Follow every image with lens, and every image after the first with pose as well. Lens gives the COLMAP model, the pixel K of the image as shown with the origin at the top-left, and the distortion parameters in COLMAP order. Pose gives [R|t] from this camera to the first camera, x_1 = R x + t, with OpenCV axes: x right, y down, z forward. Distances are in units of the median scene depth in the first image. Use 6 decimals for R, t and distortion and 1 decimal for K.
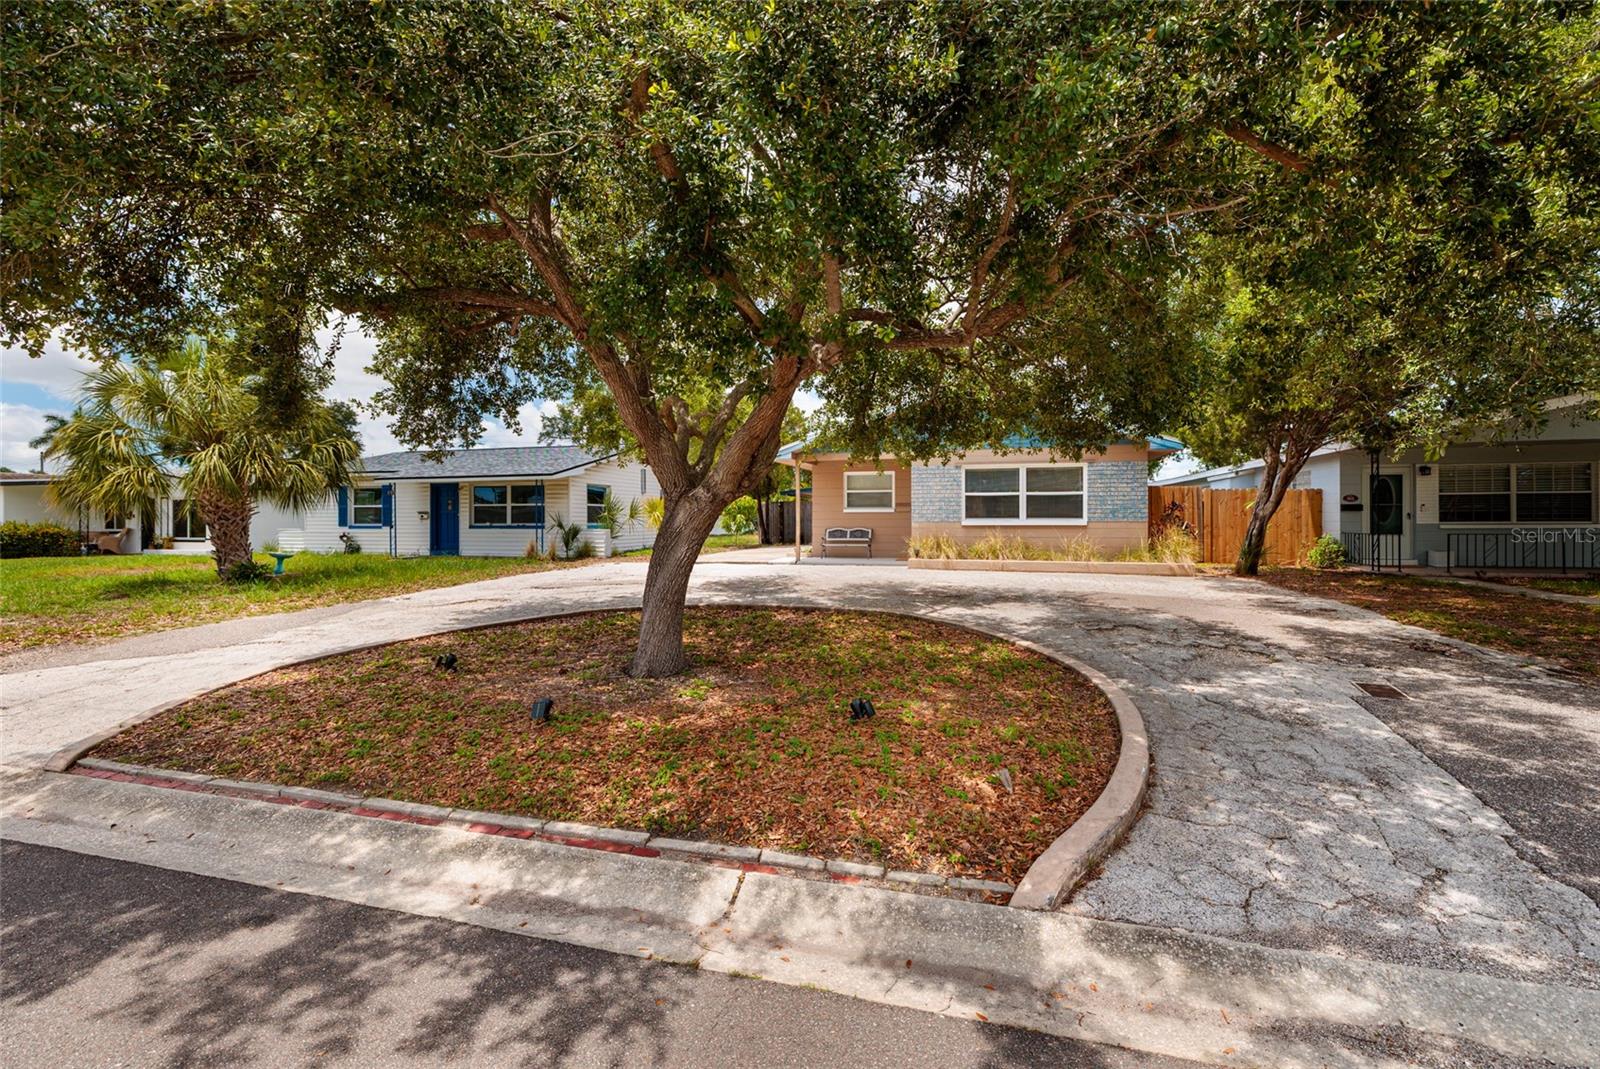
lens RADIAL K [[689.2, 0, 791.7], [0, 689.2, 520.5], [0, 0, 1]] dist [0.001520, -0.000926]
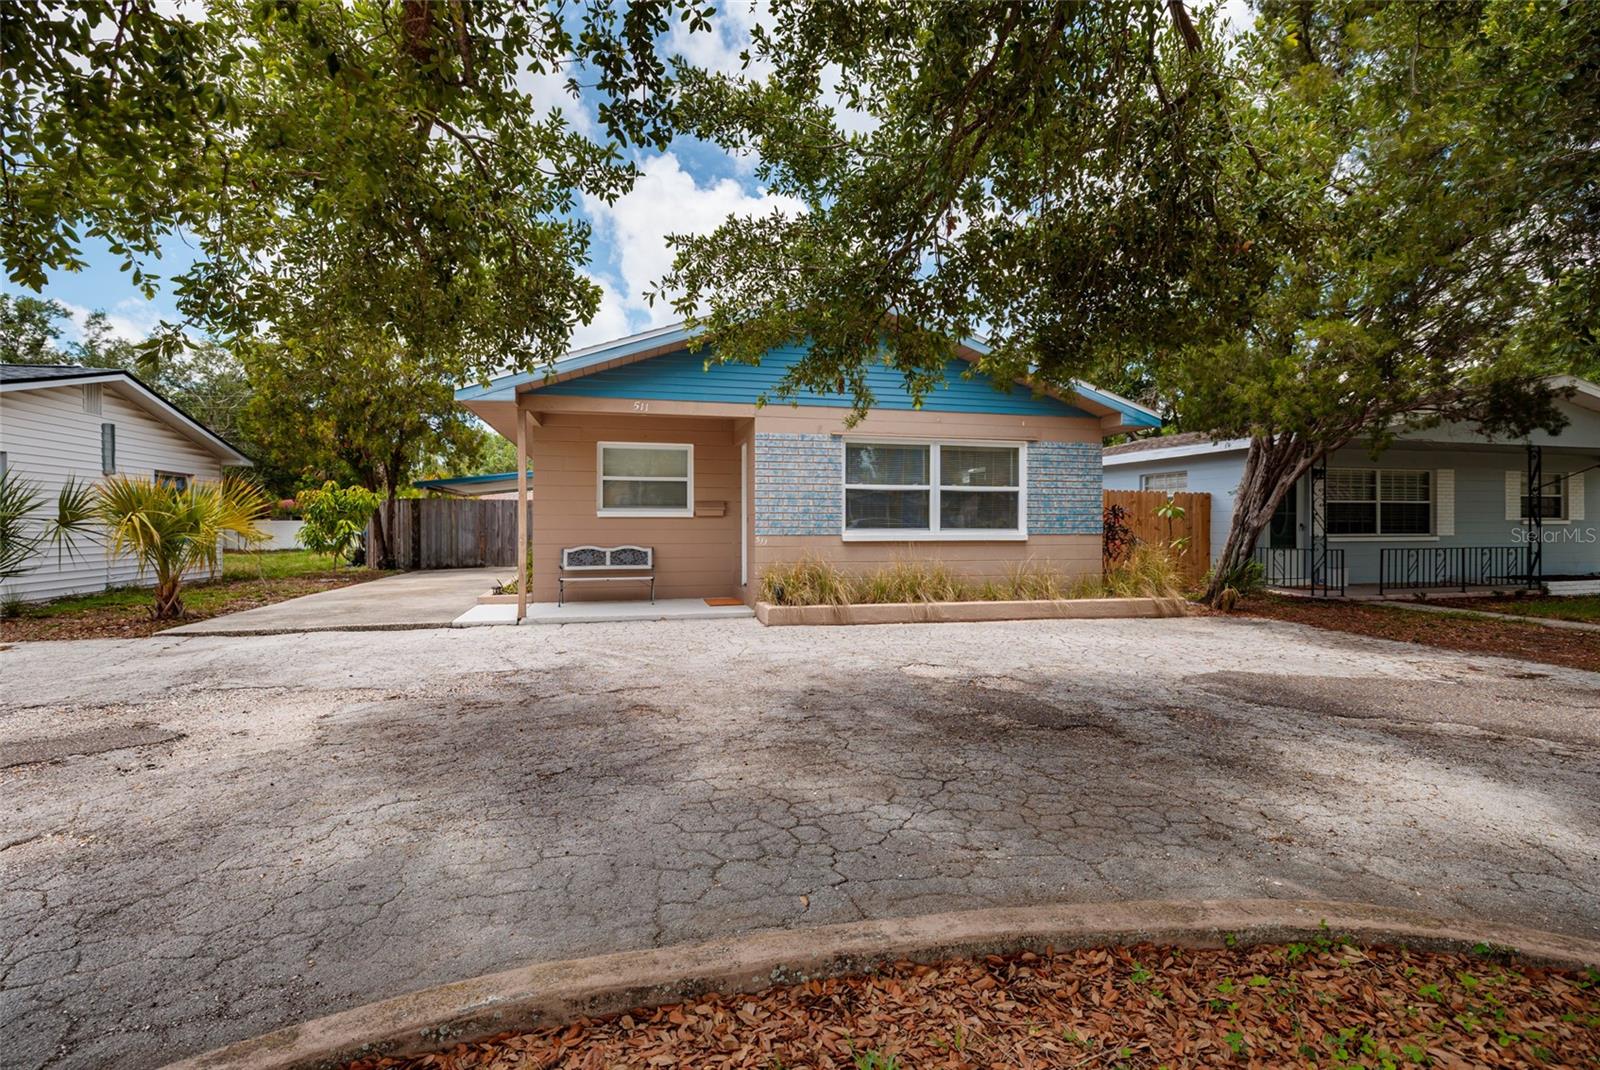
lens RADIAL K [[728.5, 0, 796.5], [0, 728.5, 533.8], [0, 0, 1]] dist [0.007569, -0.001339]
pose [[0.863061, -0.002086, 0.505096, -0.088974], [-0.000702, 0.999986, 0.005329, -0.002156], [-0.505100, -0.004953, 0.863047, 0.502576]]
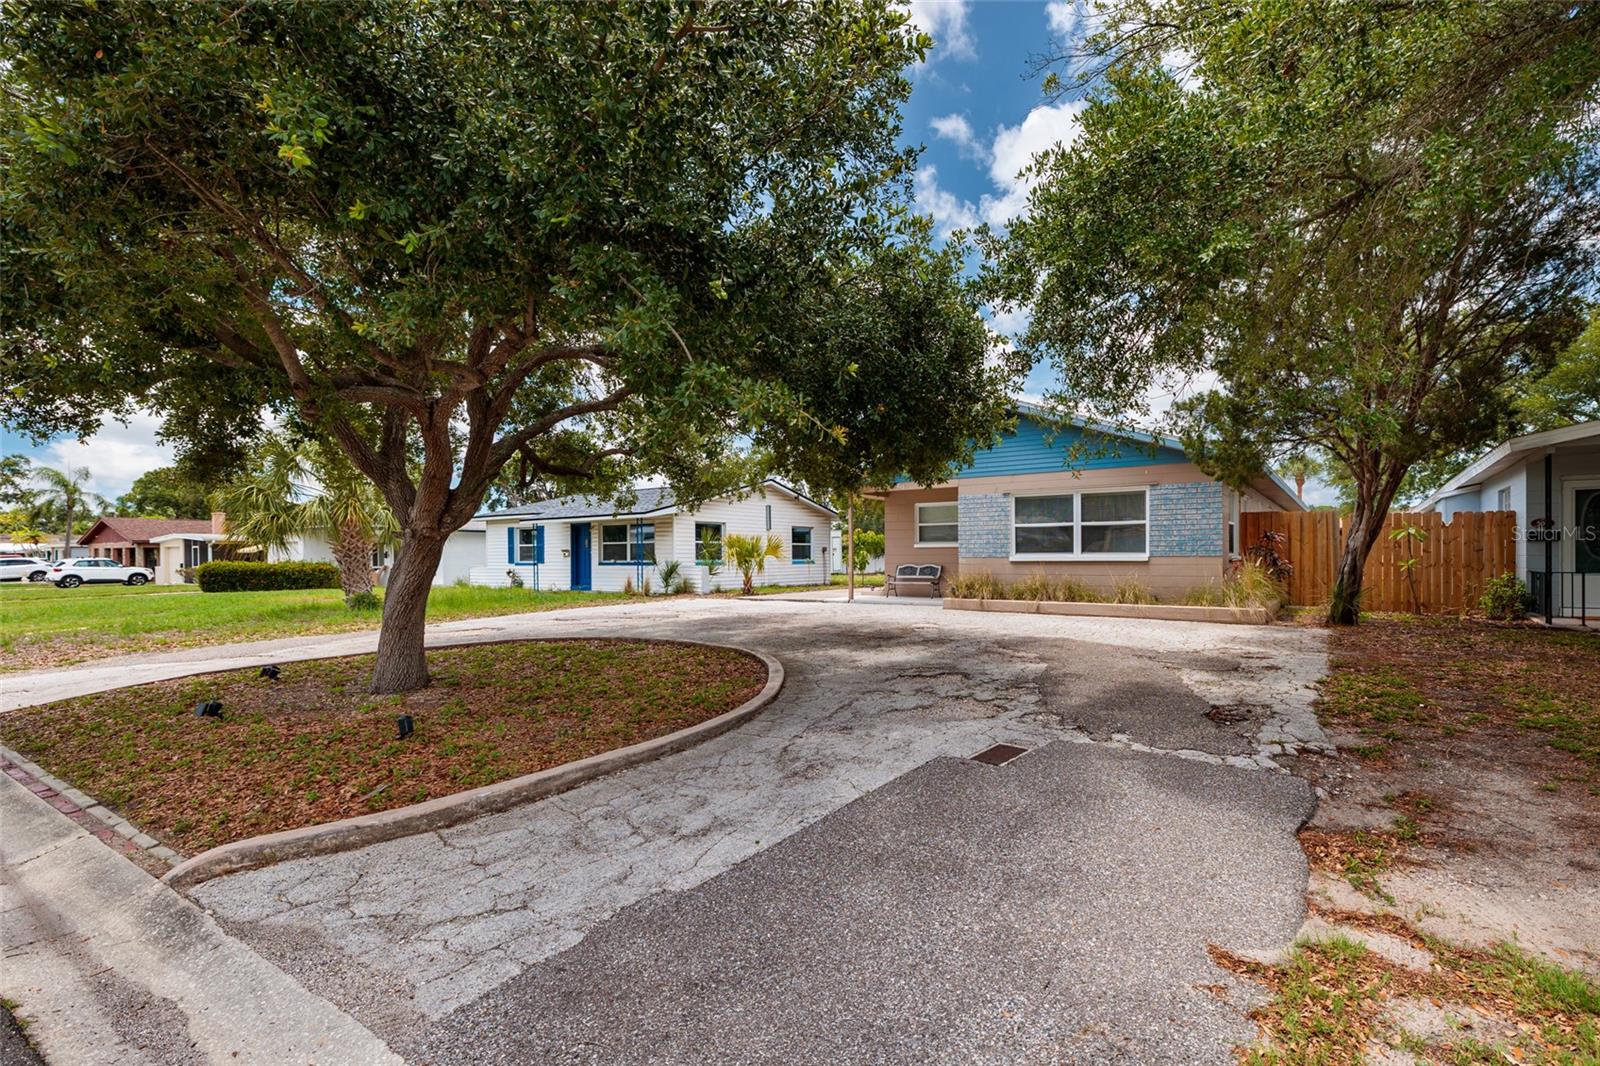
lens RADIAL K [[748.9, 0, 847.3], [0, 748.9, 558.9], [0, 0, 1]] dist [0.002456, 0.000483]
pose [[0.951981, -0.002183, -0.306148, 0.342040], [0.002280, 0.999997, -0.000038, 0.003751], [0.306147, -0.000662, 0.951984, 0.027214]]
